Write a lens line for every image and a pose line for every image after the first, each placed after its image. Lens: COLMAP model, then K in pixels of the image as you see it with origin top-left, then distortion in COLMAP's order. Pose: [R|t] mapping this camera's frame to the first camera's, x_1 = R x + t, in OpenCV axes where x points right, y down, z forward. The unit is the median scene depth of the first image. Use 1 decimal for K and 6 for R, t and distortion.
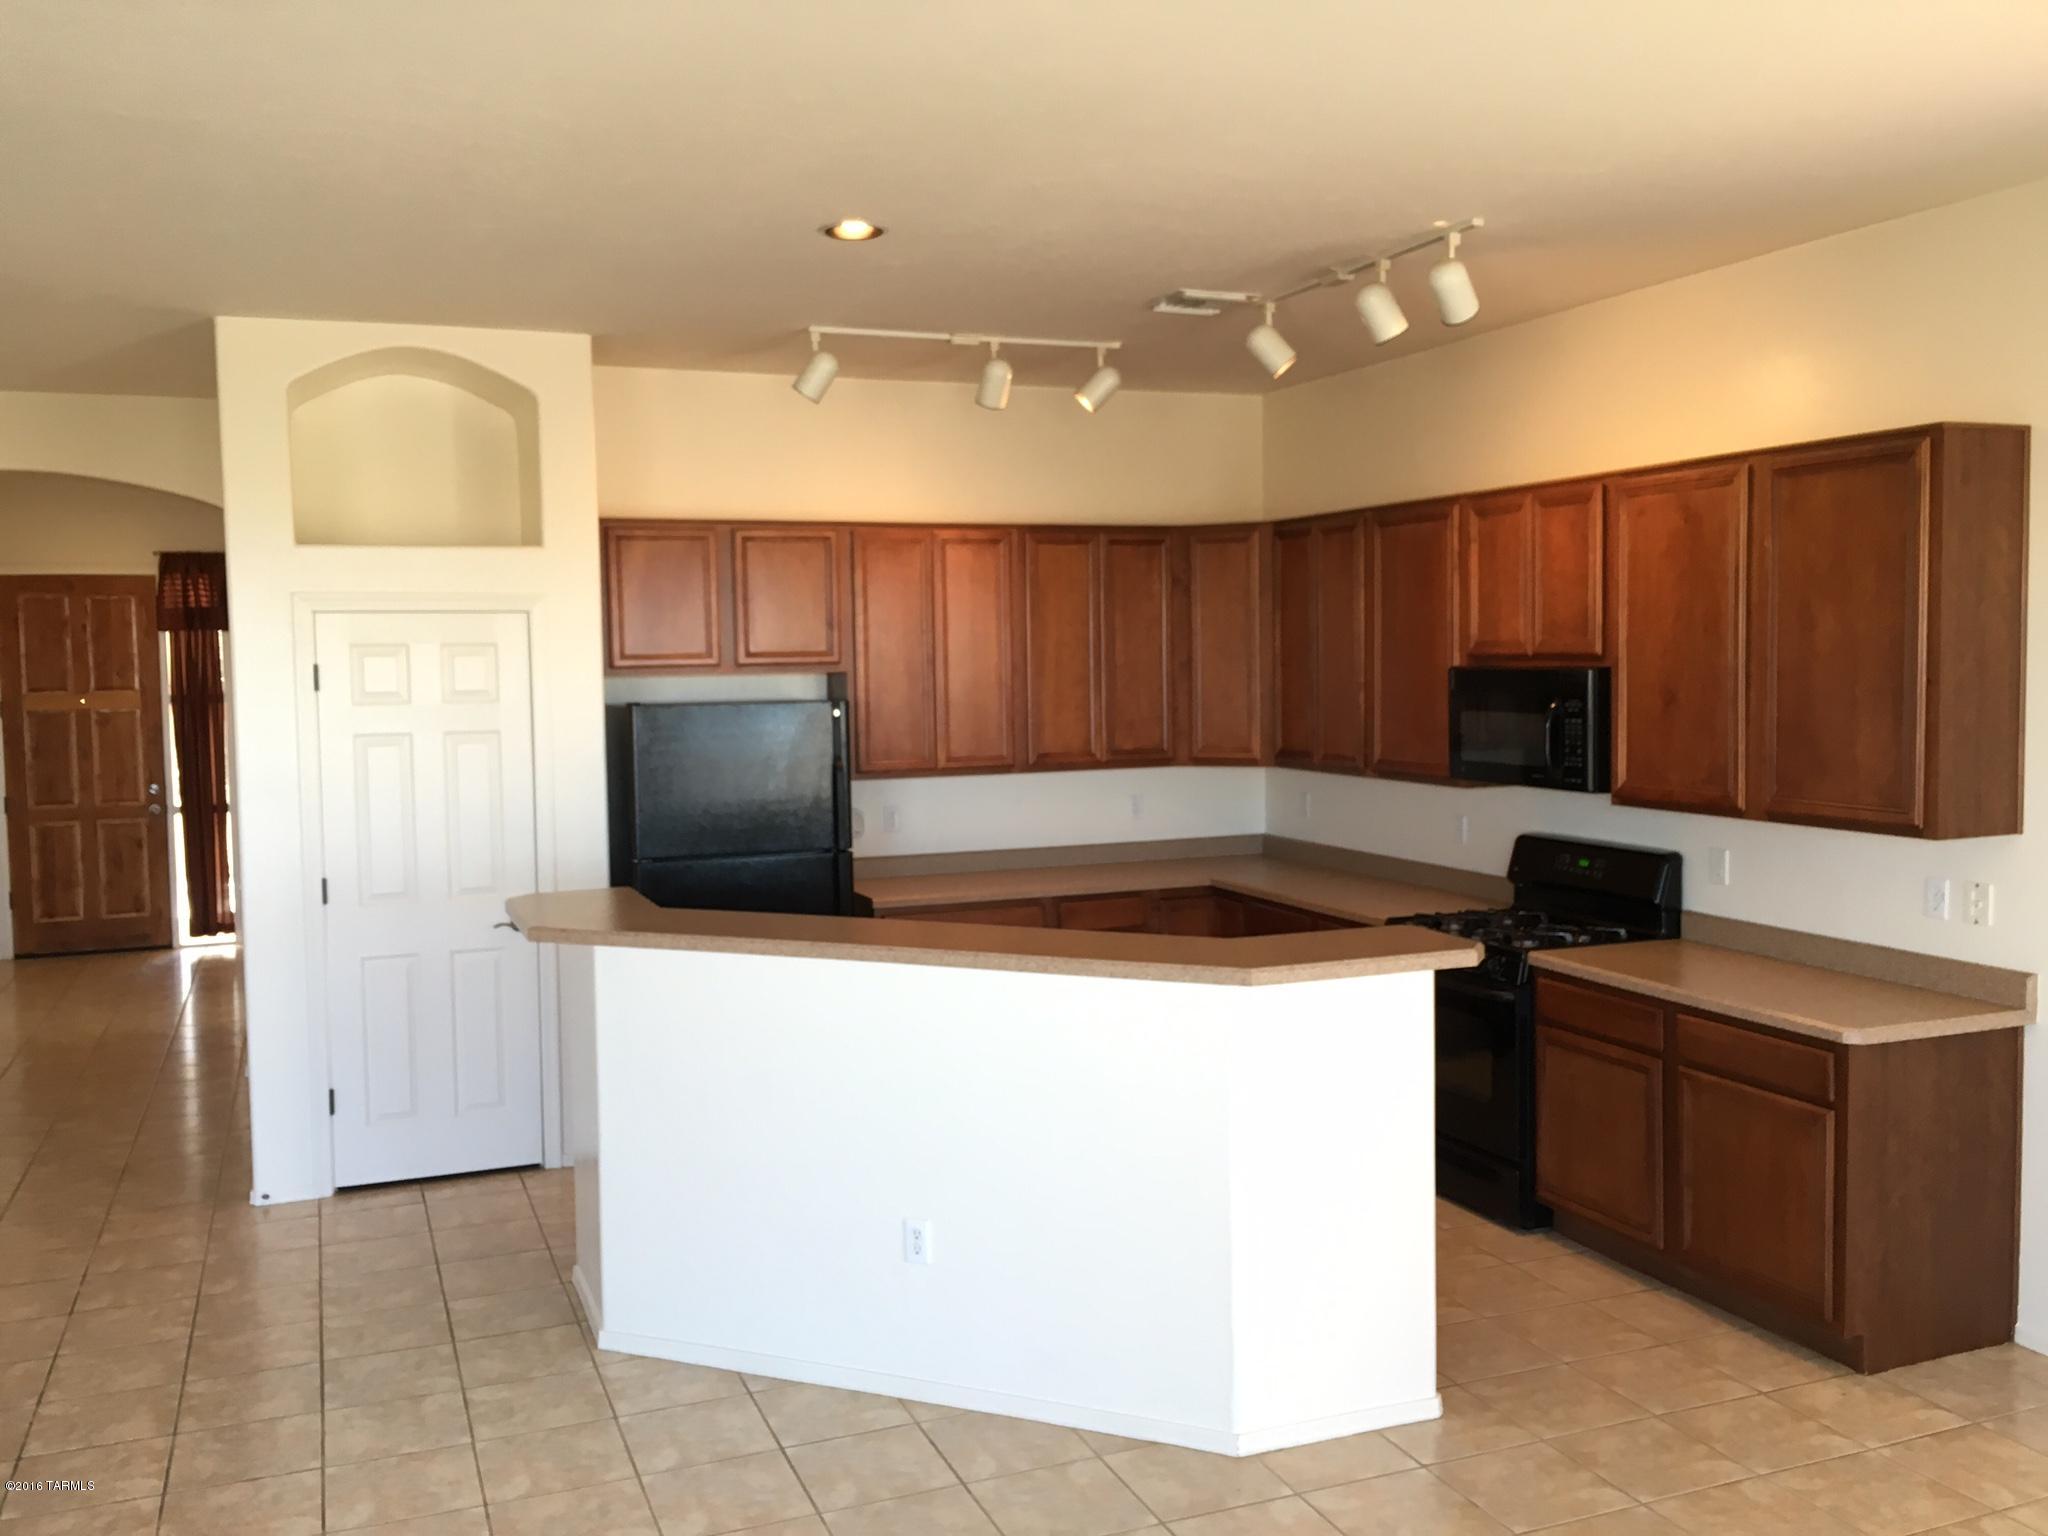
lens RADIAL K [[1774.5, 0, 1023.4], [0, 1774.5, 772.1], [0, 0, 1]] dist [0.108916, -0.188223]
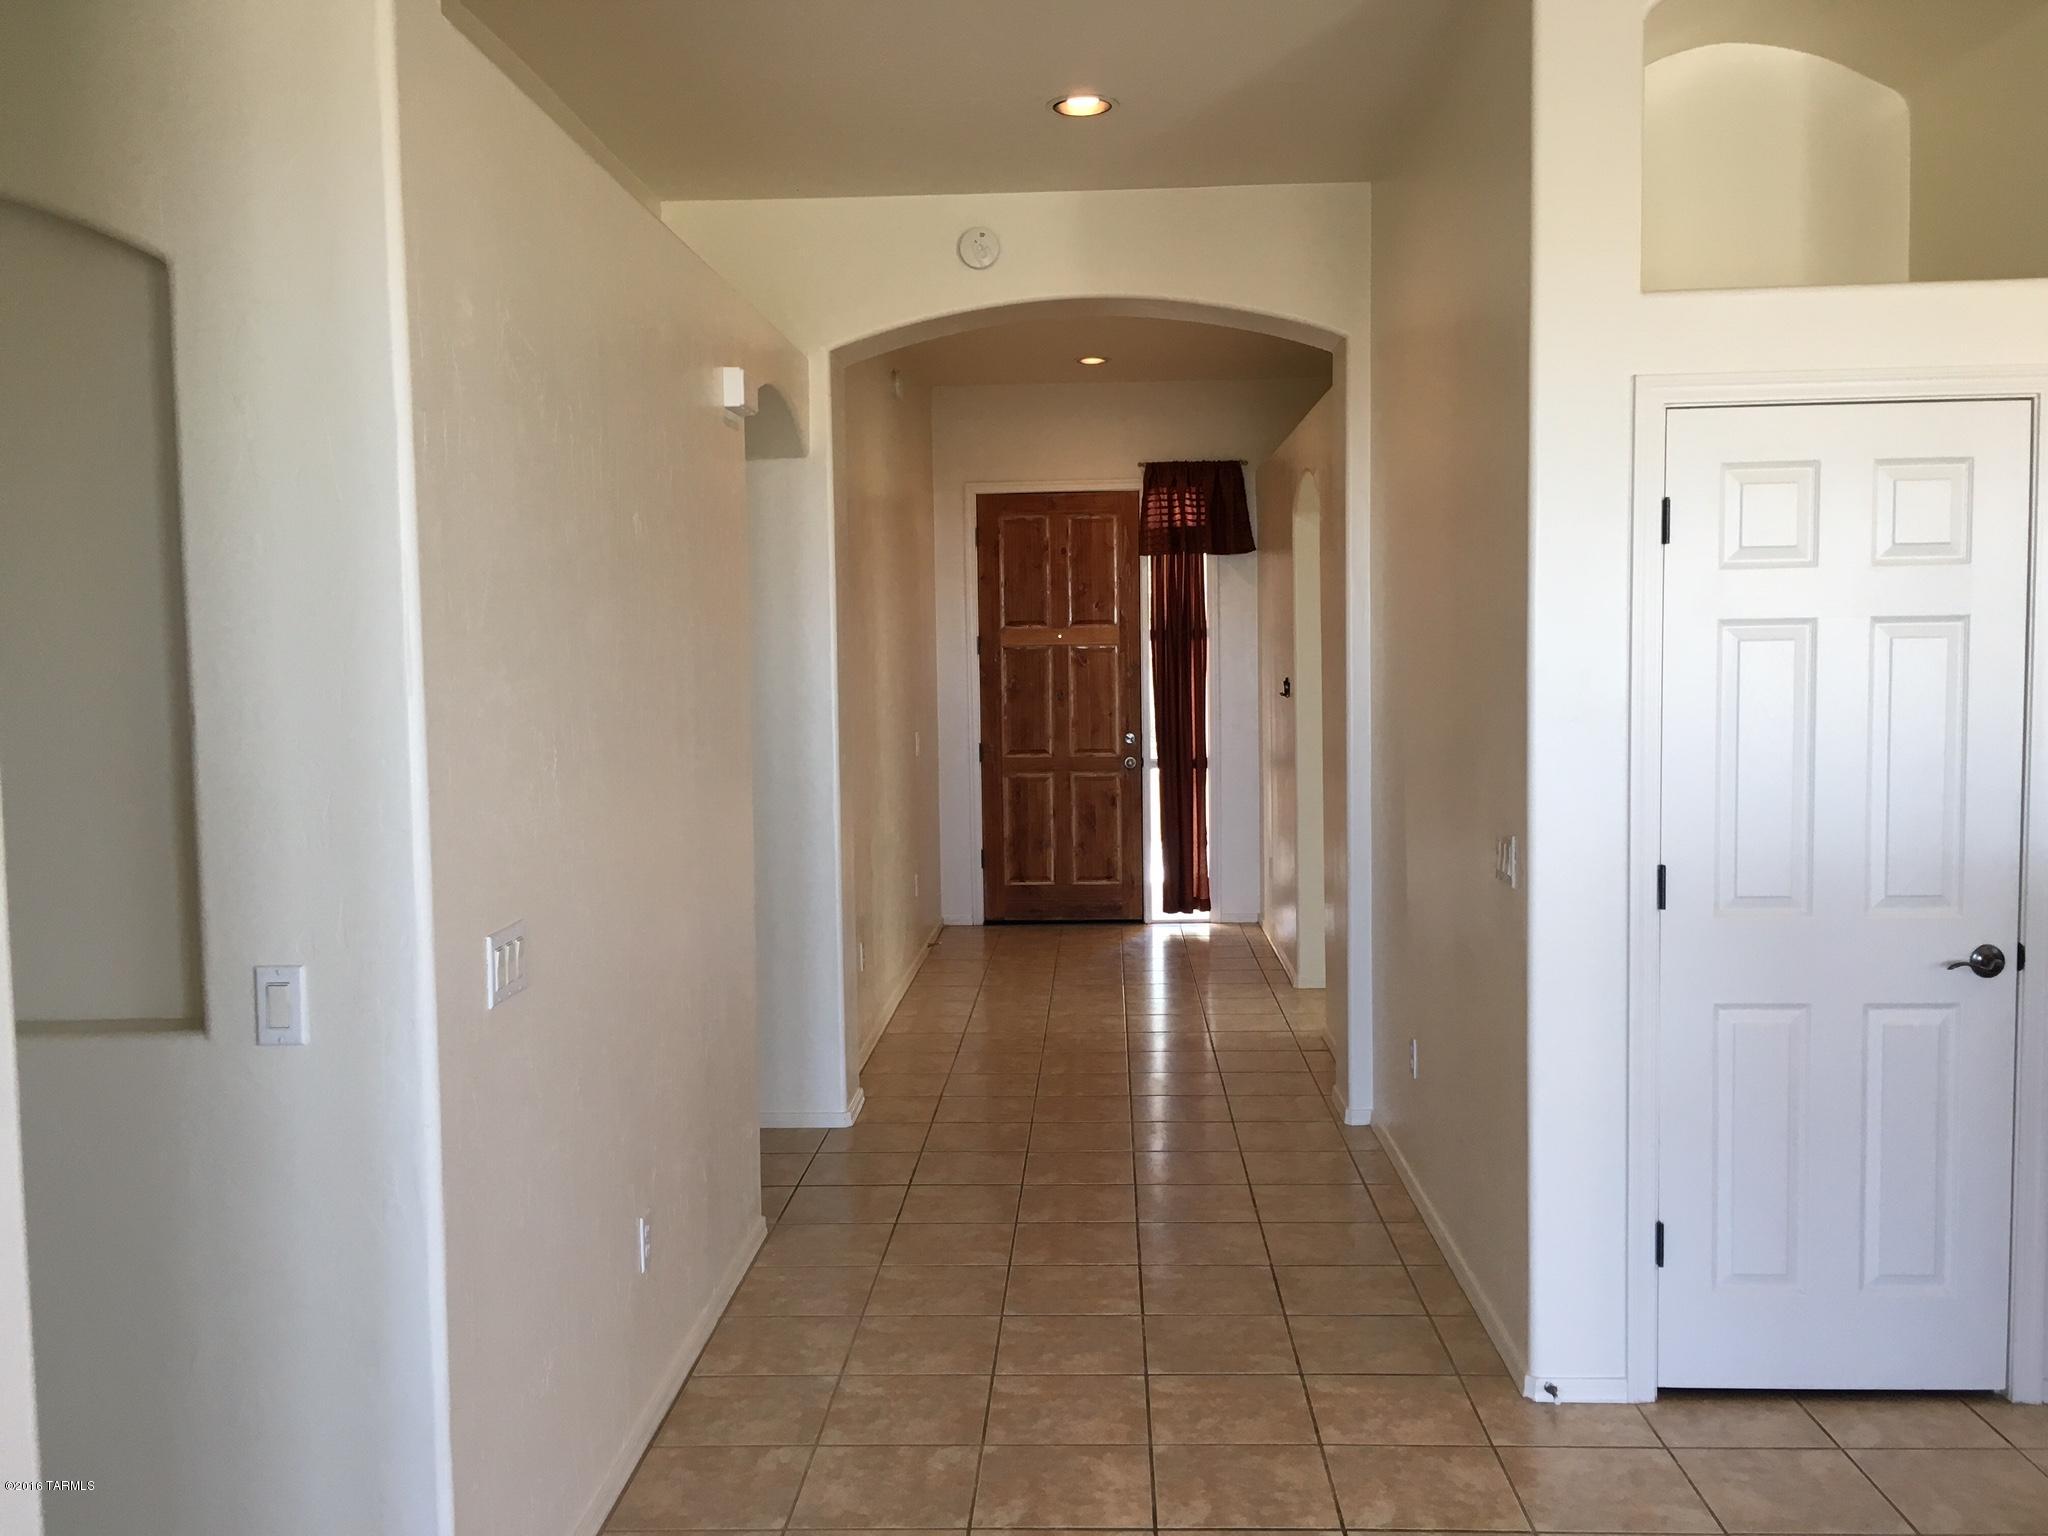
lens RADIAL K [[1774.5, 0, 1023.4], [0, 1774.5, 772.1], [0, 0, 1]] dist [0.108916, -0.188223]
pose [[0.912141, 0.030071, -0.408773, -0.182027], [-0.025785, 0.999540, 0.015992, 0.013245], [0.409065, -0.004047, 0.912496, 0.202649]]
